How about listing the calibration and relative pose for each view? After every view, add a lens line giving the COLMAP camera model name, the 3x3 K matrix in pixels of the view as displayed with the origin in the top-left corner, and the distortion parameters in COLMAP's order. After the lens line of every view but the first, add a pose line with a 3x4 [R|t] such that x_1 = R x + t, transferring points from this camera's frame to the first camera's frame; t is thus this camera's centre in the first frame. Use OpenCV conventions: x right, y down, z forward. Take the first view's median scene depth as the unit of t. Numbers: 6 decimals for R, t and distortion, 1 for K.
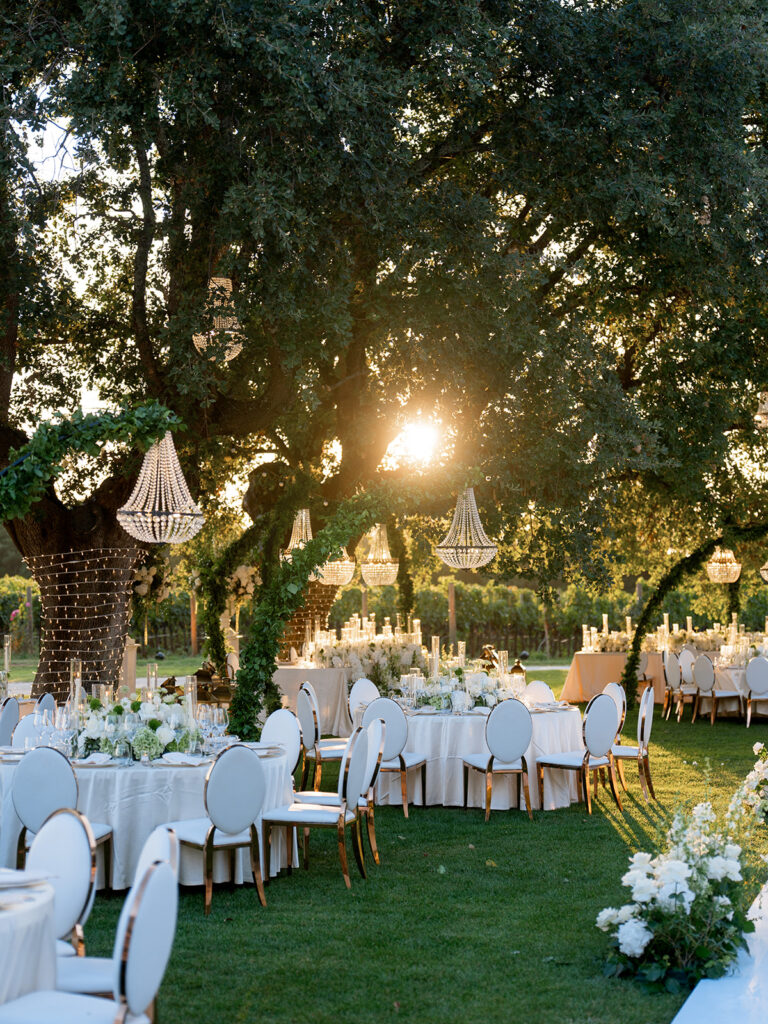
lens RADIAL K [[1843.6, 0, 385.0], [0, 1843.6, 506.3], [0, 0, 1]] dist [-0.012165, 0.000000]
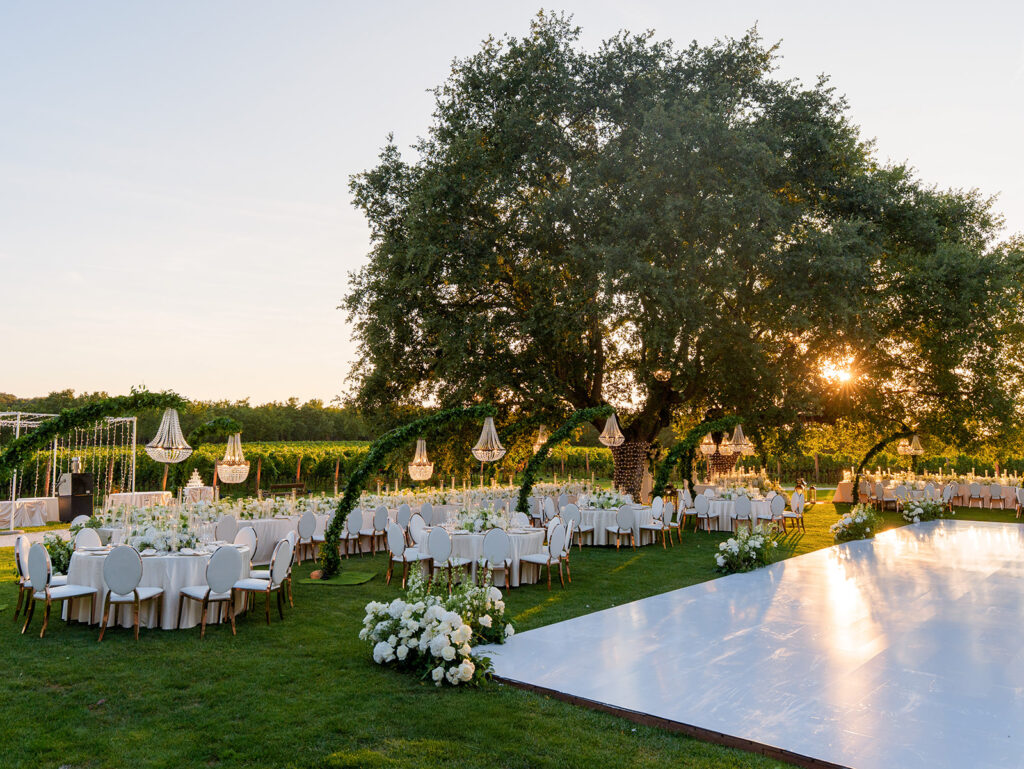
lens RADIAL K [[743.5, 0, 492.6], [0, 743.5, 391.0], [0, 0, 1]] dist [0.001143, 0.001350]
pose [[0.917636, -0.028618, -0.396390, 0.172372], [0.013465, 0.999070, -0.040960, -0.021474], [0.397193, 0.032249, 0.917168, -0.273871]]
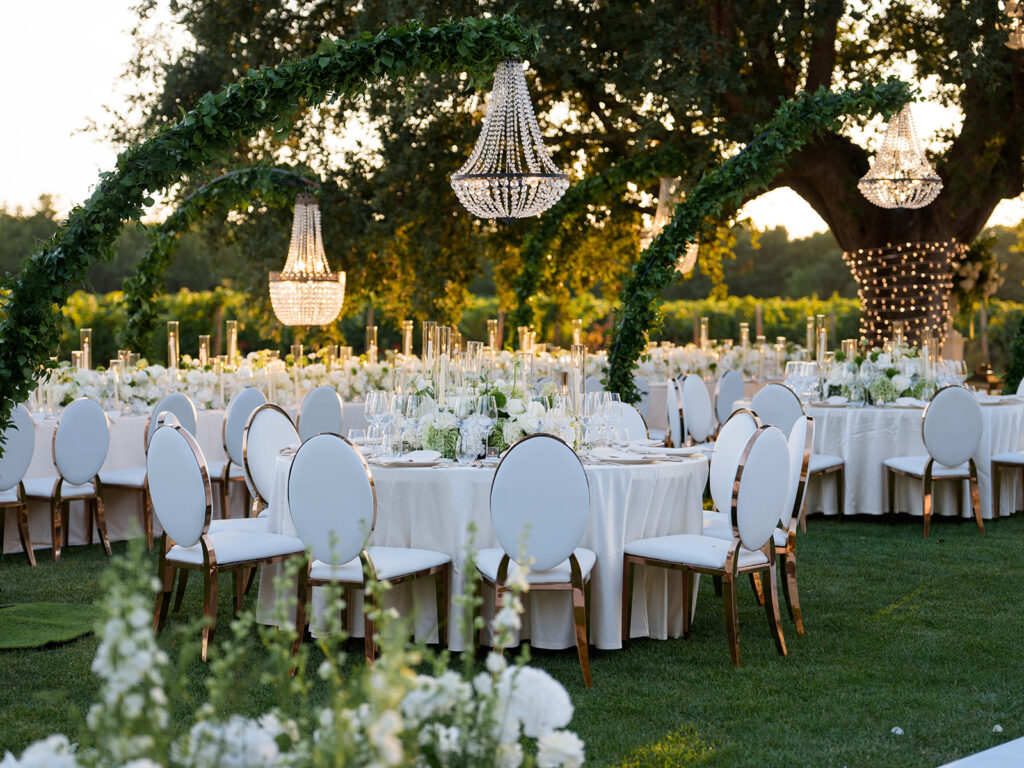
lens RADIAL K [[1768.0, 0, 489.4], [0, 1768.0, 370.0], [0, 0, 1]] dist [0.218677, 0.000000]
pose [[0.909452, 0.009134, -0.415709, 0.075139], [0.022246, 0.997258, 0.070579, 0.026749], [0.415214, -0.073436, 0.906755, -0.050423]]
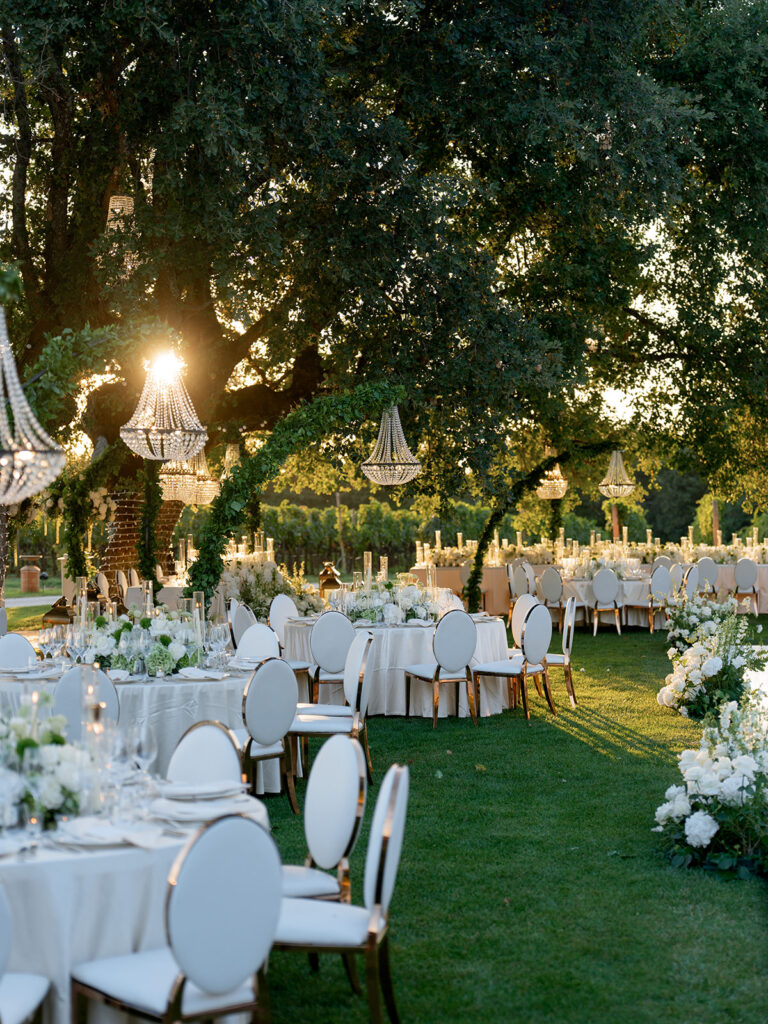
lens RADIAL K [[1809.9, 0, 381.4], [0, 1809.9, 518.2], [0, 0, 1]] dist [-0.002070, 0.000000]
pose [[0.990042, -0.012356, 0.140227, -0.109264], [0.005435, 0.998753, 0.049636, 0.002400], [-0.140666, -0.048380, 0.988874, 0.006666]]
